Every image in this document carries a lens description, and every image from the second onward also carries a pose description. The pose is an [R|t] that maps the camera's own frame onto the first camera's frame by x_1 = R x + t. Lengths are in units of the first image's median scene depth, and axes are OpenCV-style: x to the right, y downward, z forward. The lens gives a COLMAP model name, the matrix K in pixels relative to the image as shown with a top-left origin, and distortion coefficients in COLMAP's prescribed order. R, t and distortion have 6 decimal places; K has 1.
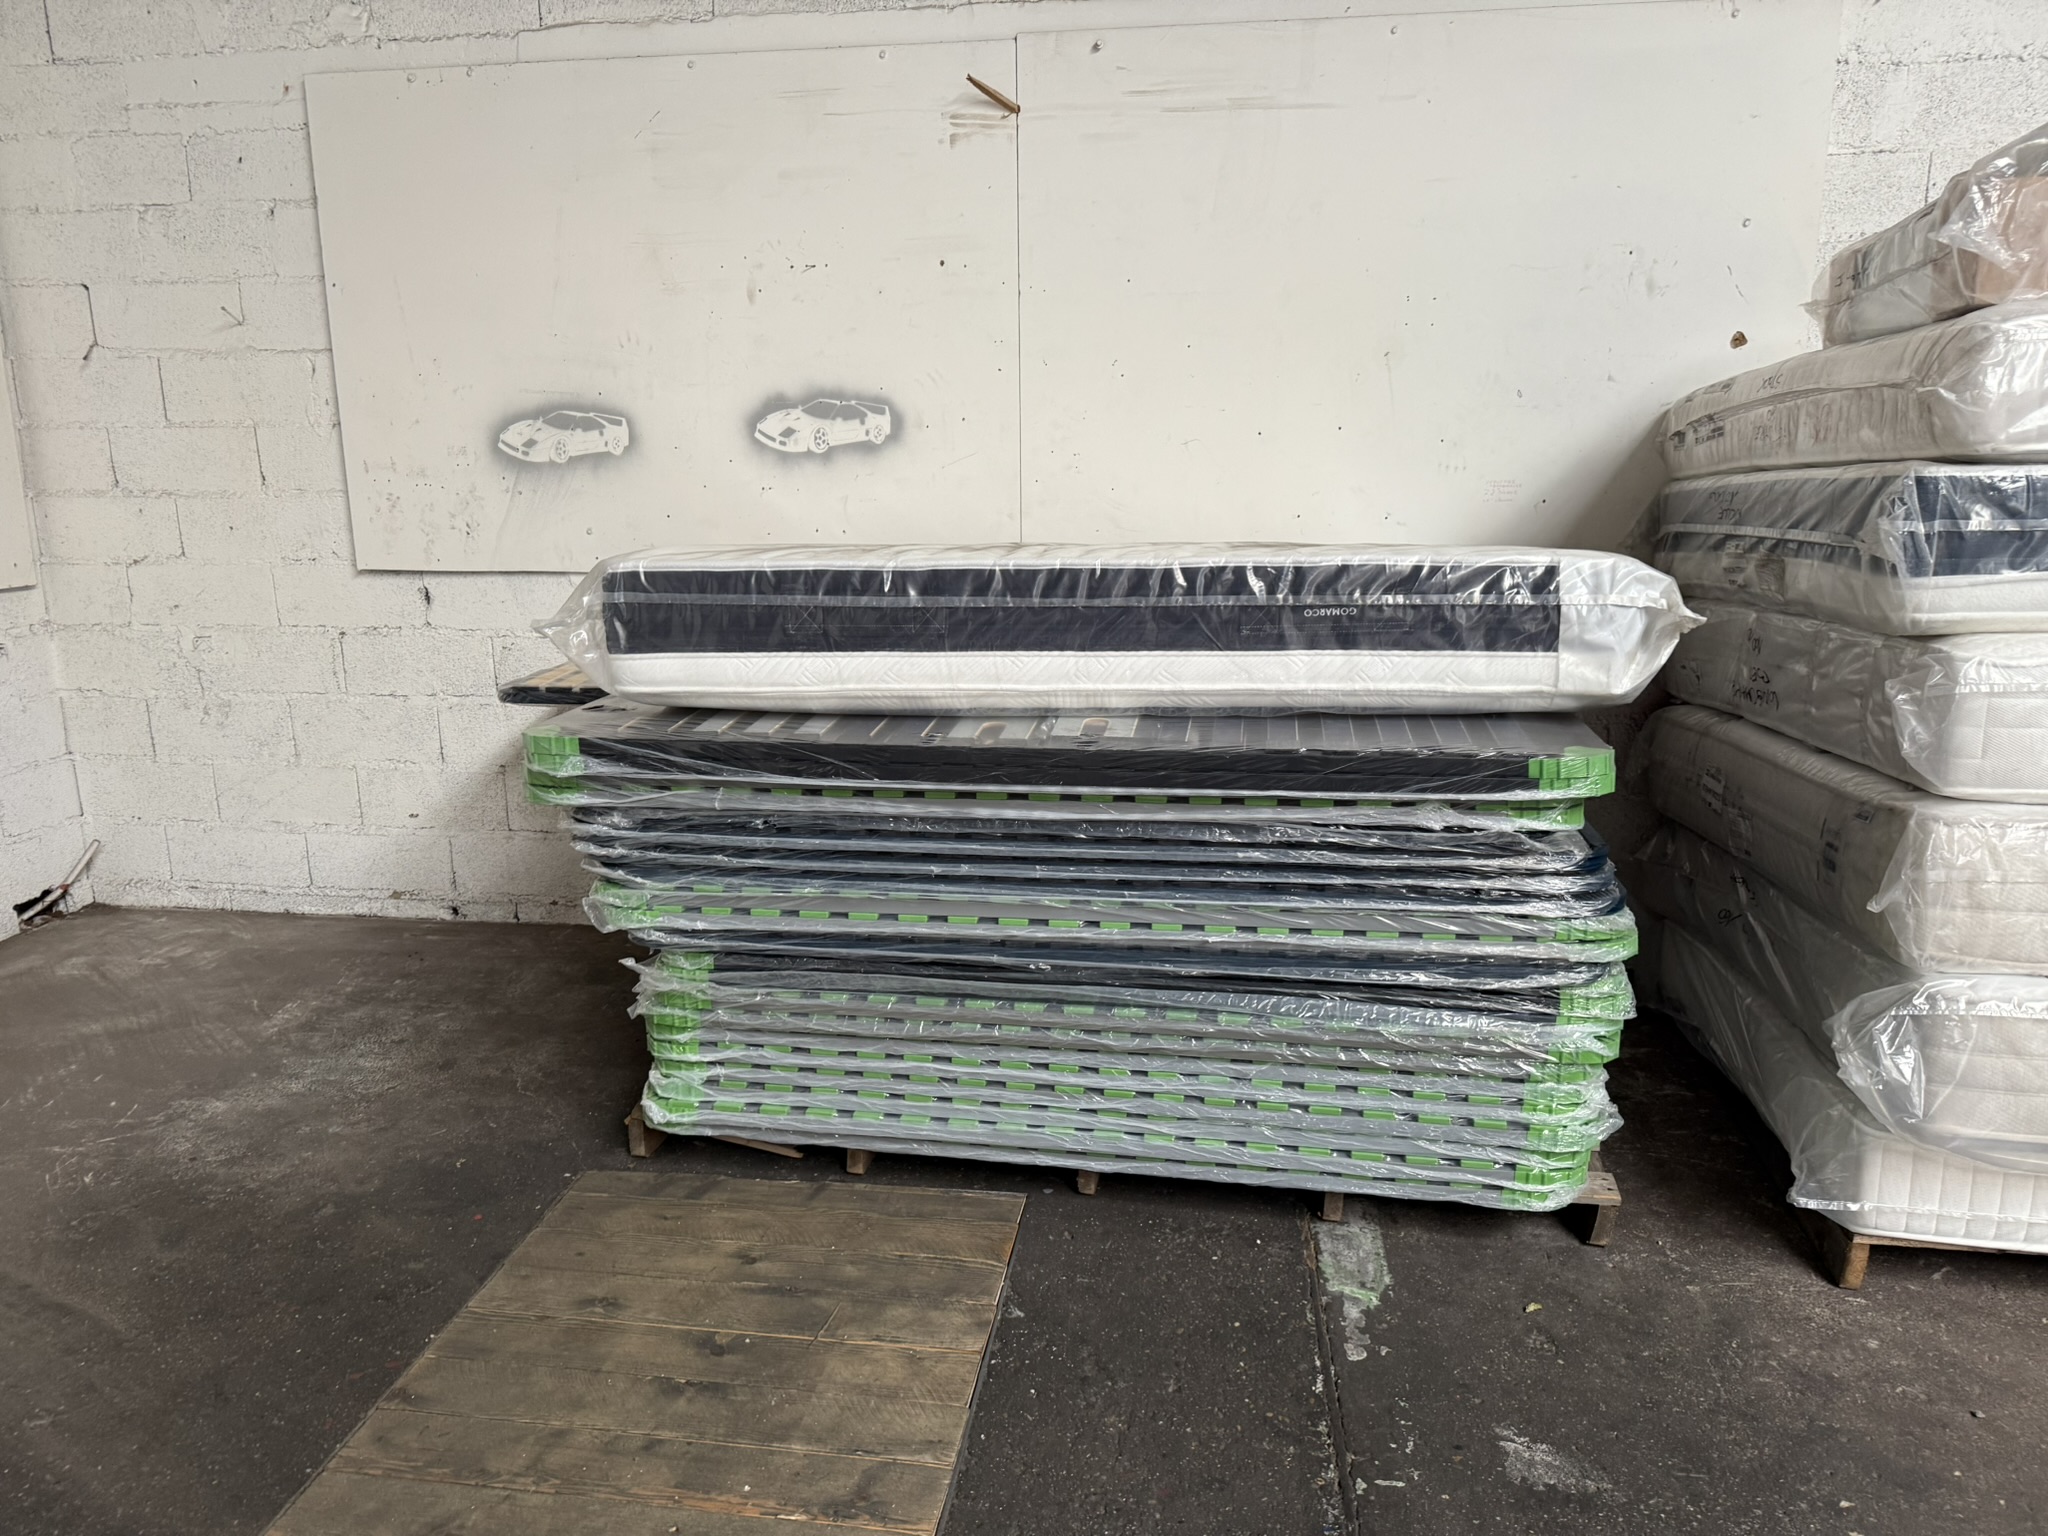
lens RADIAL K [[1420.6, 0, 1019.8], [0, 1420.6, 782.0], [0, 0, 1]] dist [0.012992, -0.020376]
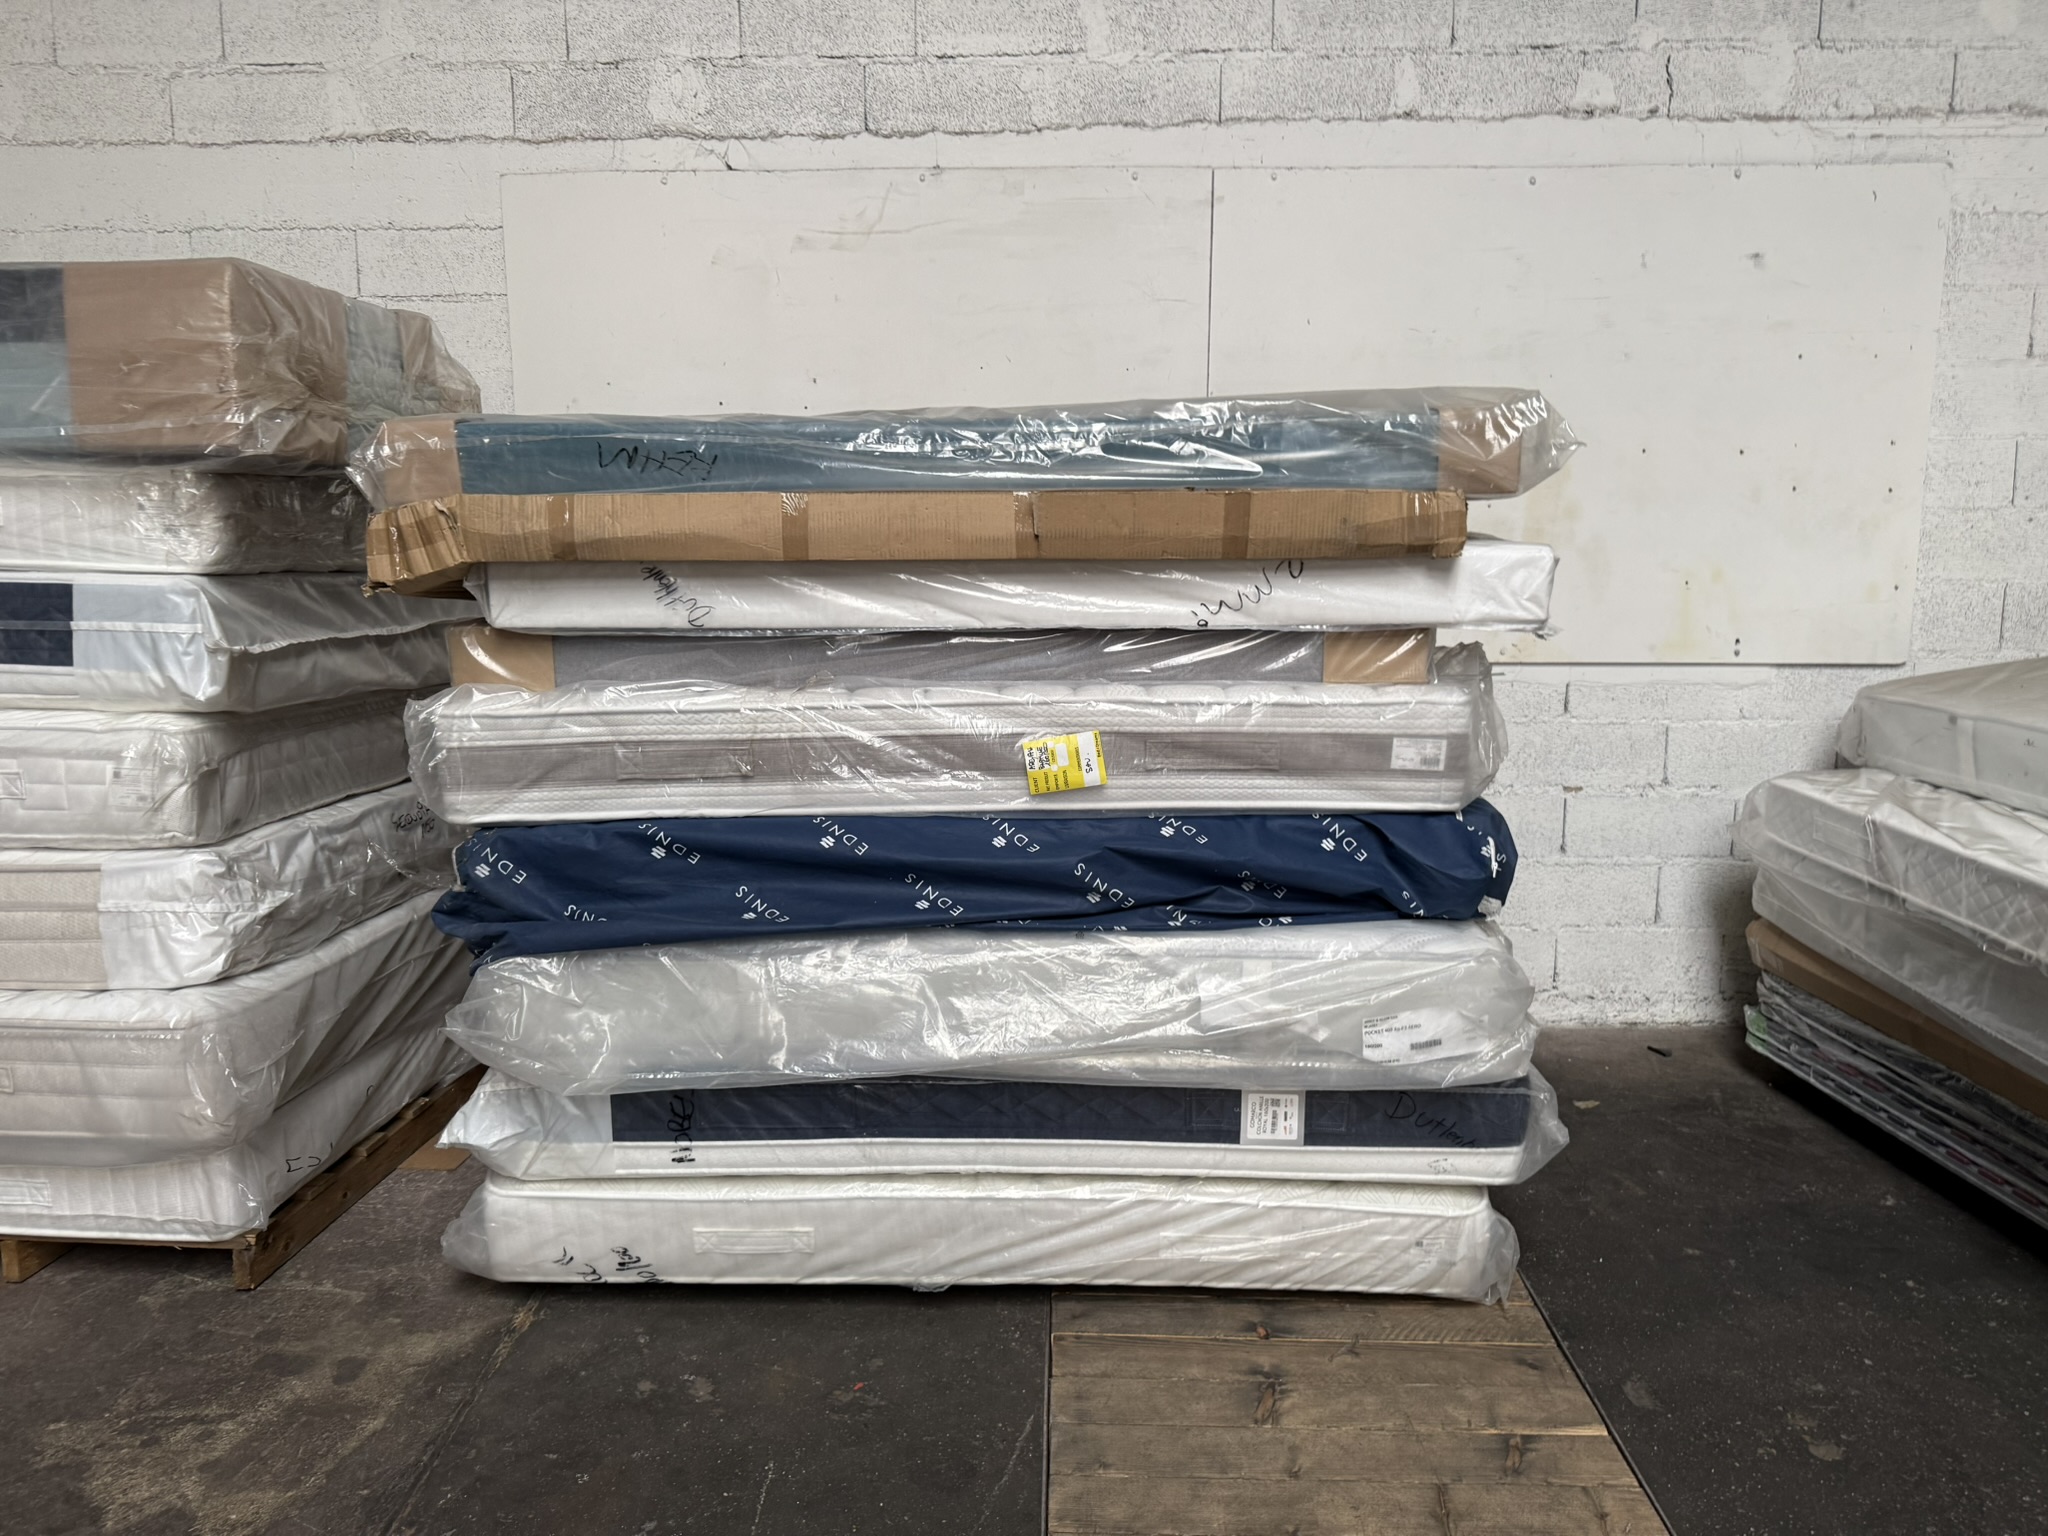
lens RADIAL K [[1420.6, 0, 1046.5], [0, 1420.6, 737.7], [0, 0, 1]] dist [0.012992, -0.020376]
pose [[0.993336, -0.010014, 0.114819, 1.811284], [0.018481, 0.997166, -0.072921, 0.036653], [-0.113763, 0.074557, 0.990706, -0.357012]]
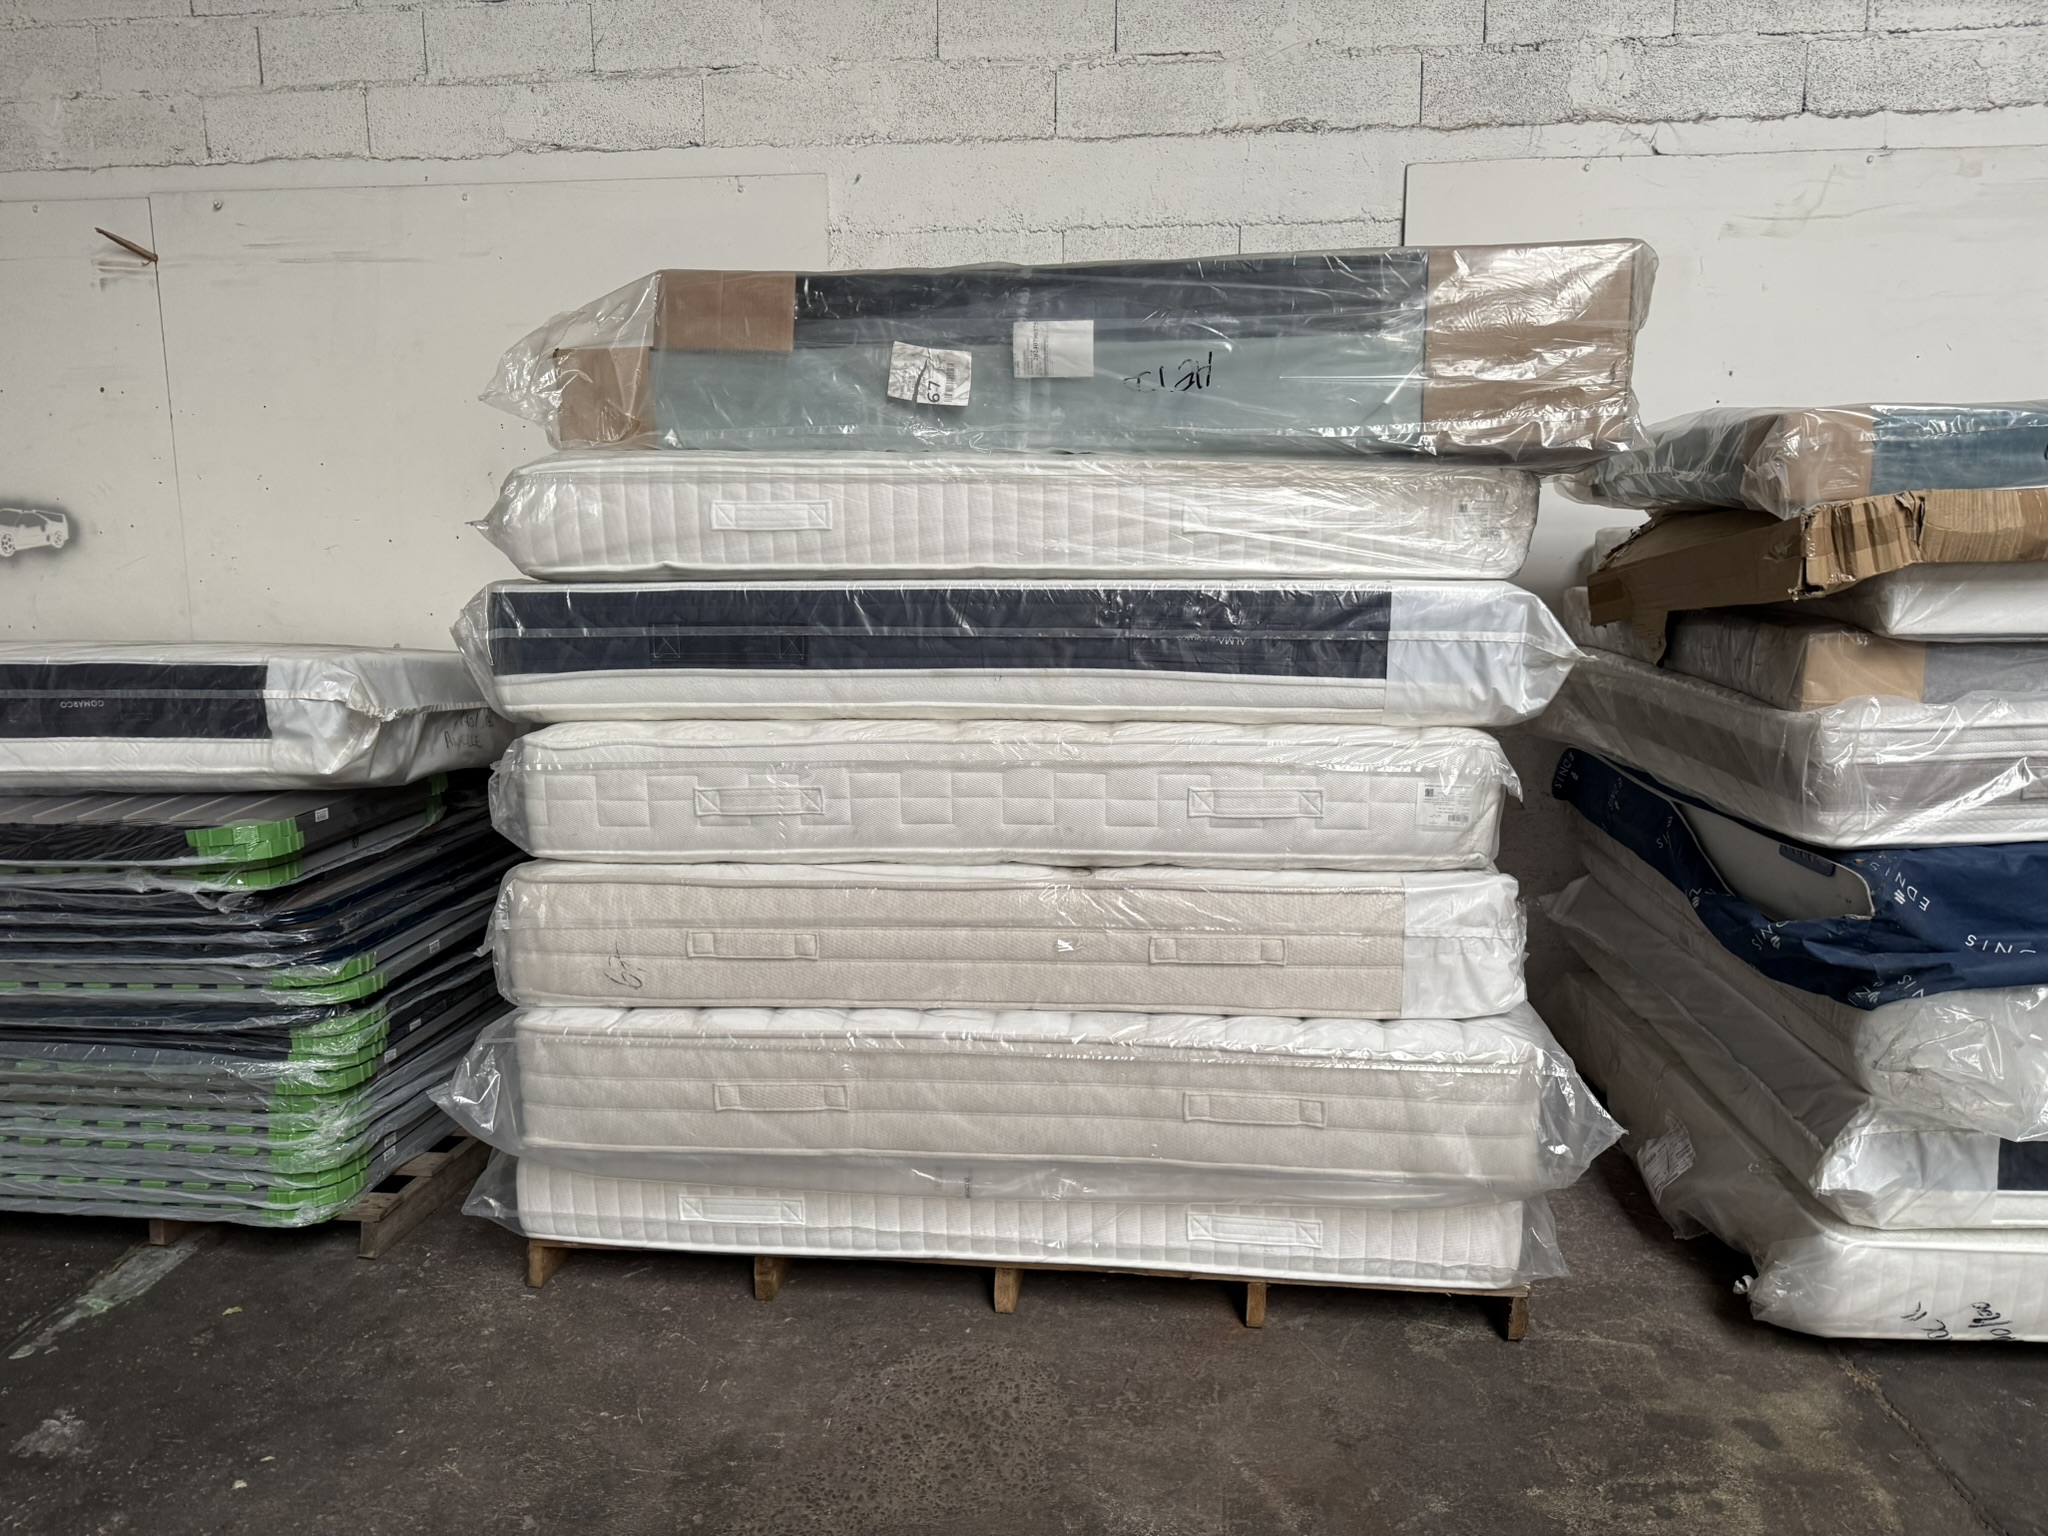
lens RADIAL K [[1420.6, 0, 1024.1], [0, 1420.6, 745.5], [0, 0, 1]] dist [0.012992, -0.020376]
pose [[0.997574, -0.010010, 0.068889, 0.875539], [0.015228, 0.997019, -0.075637, 0.011995], [-0.067926, 0.076503, 0.994753, -0.200762]]
